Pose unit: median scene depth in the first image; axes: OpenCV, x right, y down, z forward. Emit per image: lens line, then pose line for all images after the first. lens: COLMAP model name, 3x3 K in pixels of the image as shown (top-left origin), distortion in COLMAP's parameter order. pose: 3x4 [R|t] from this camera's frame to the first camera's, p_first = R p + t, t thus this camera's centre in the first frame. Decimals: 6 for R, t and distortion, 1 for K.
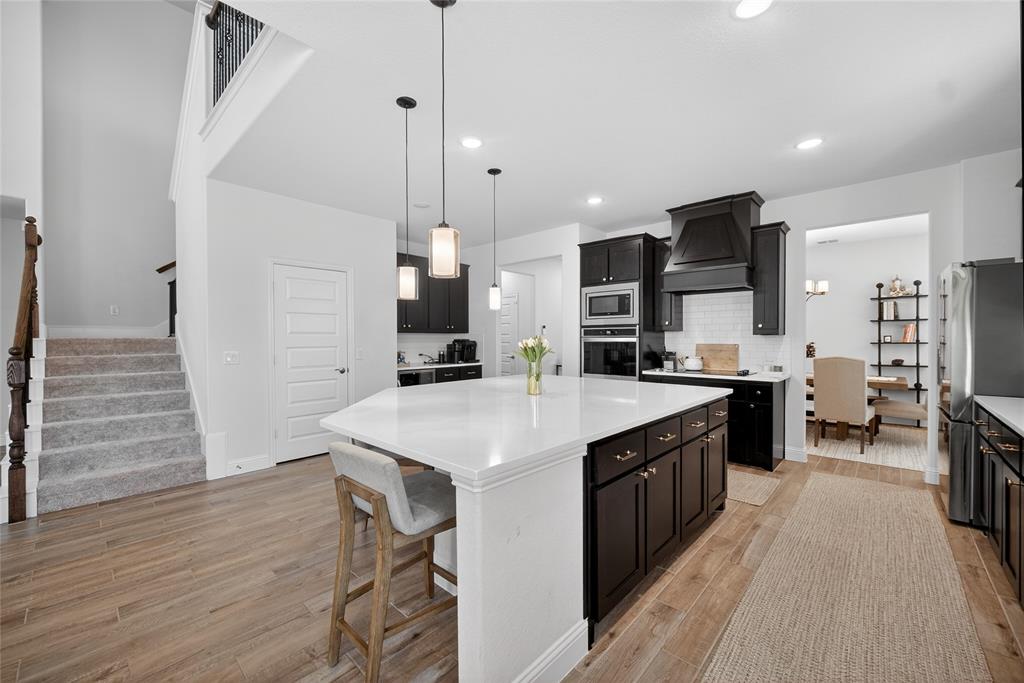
lens RADIAL K [[408.8, 0, 493.8], [0, 408.8, 342.9], [0, 0, 1]] dist [-0.000152, 0.000157]
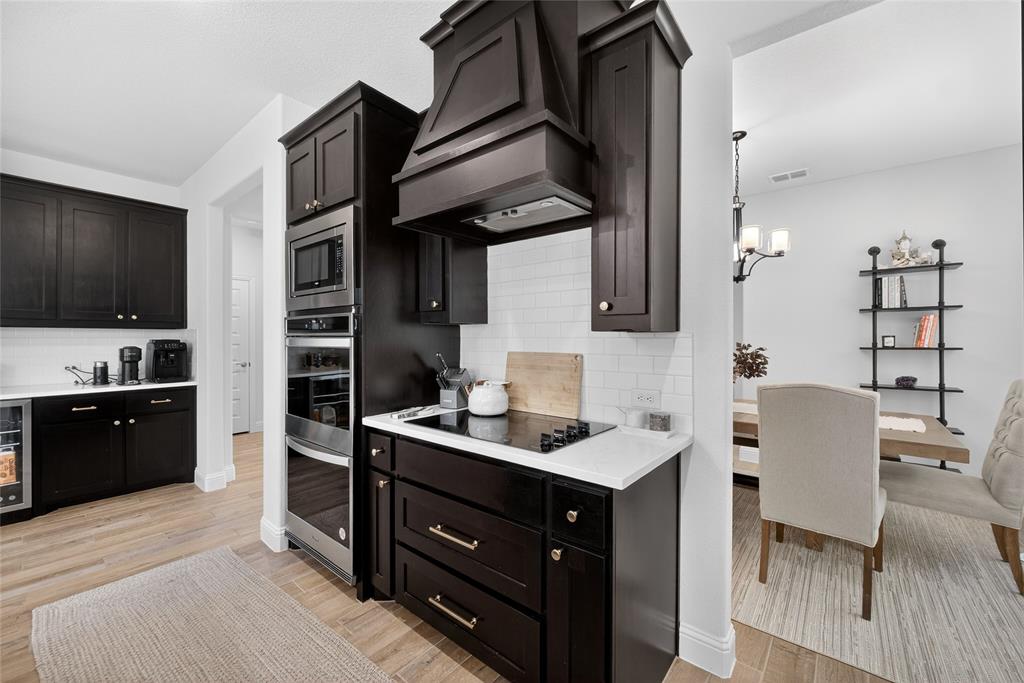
lens RADIAL K [[411.5, 0, 490.7], [0, 411.5, 340.8], [0, 0, 1]] dist [0.001682, 0.000194]
pose [[0.998584, 0.002638, 0.053135, 0.375718], [-0.002434, 0.999989, -0.003895, -0.006724], [-0.053145, 0.003760, 0.998580, 0.455032]]
